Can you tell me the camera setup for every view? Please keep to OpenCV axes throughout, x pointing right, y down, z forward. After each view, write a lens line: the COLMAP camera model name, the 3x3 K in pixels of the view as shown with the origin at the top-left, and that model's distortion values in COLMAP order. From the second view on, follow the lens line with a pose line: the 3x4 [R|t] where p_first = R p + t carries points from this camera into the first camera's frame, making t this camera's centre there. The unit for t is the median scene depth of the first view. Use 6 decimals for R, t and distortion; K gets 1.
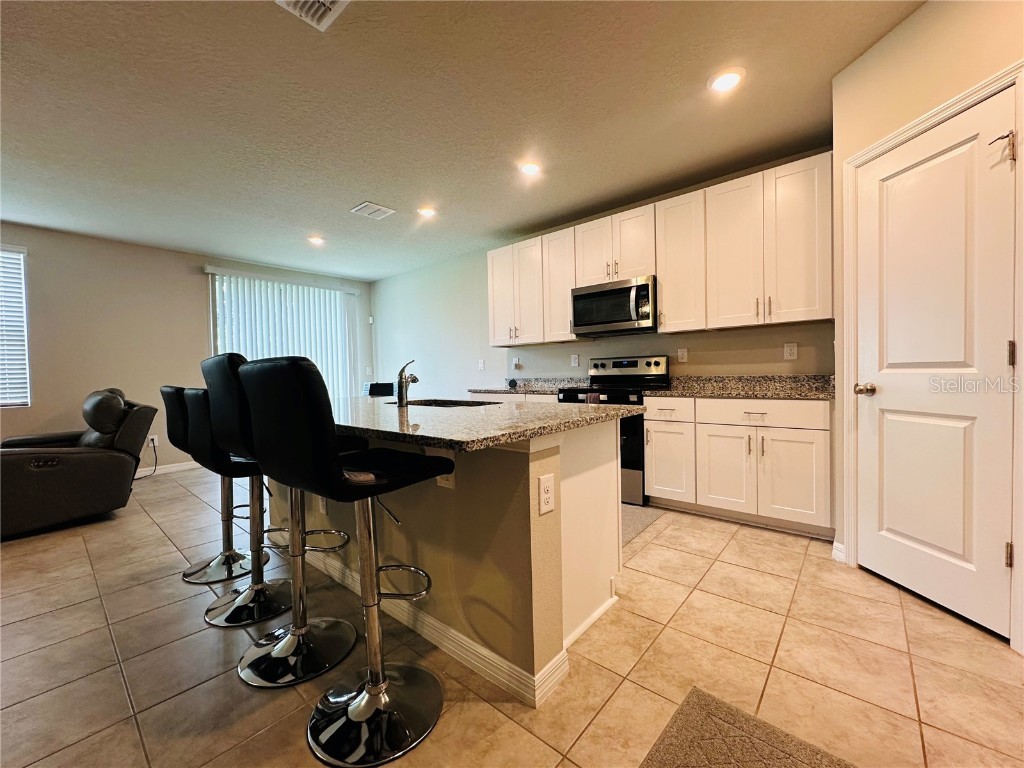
lens RADIAL K [[410.0, 0, 513.3], [0, 410.0, 383.1], [0, 0, 1]] dist [-0.002272, 0.000209]
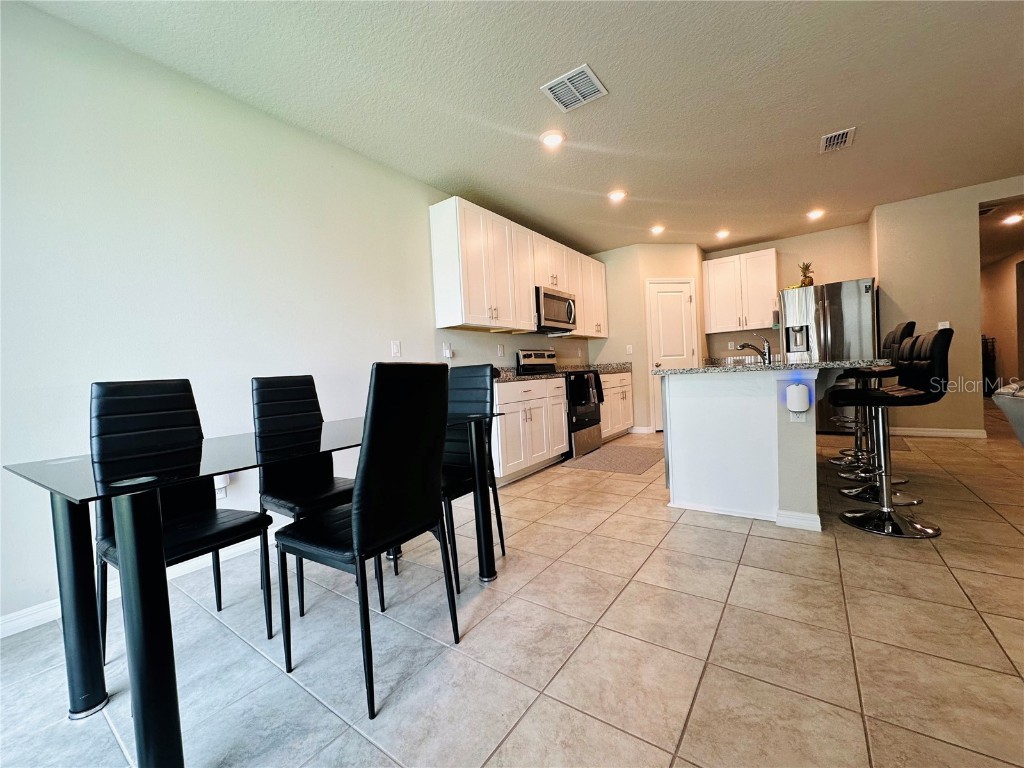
lens RADIAL K [[410.0, 0, 513.3], [0, 410.0, 383.1], [0, 0, 1]] dist [-0.002272, 0.000209]
pose [[-0.087293, 0.003168, 0.996178, -0.972925], [0.078761, 0.996887, 0.003732, 0.027399], [-0.993064, 0.078786, -0.087271, 1.190647]]
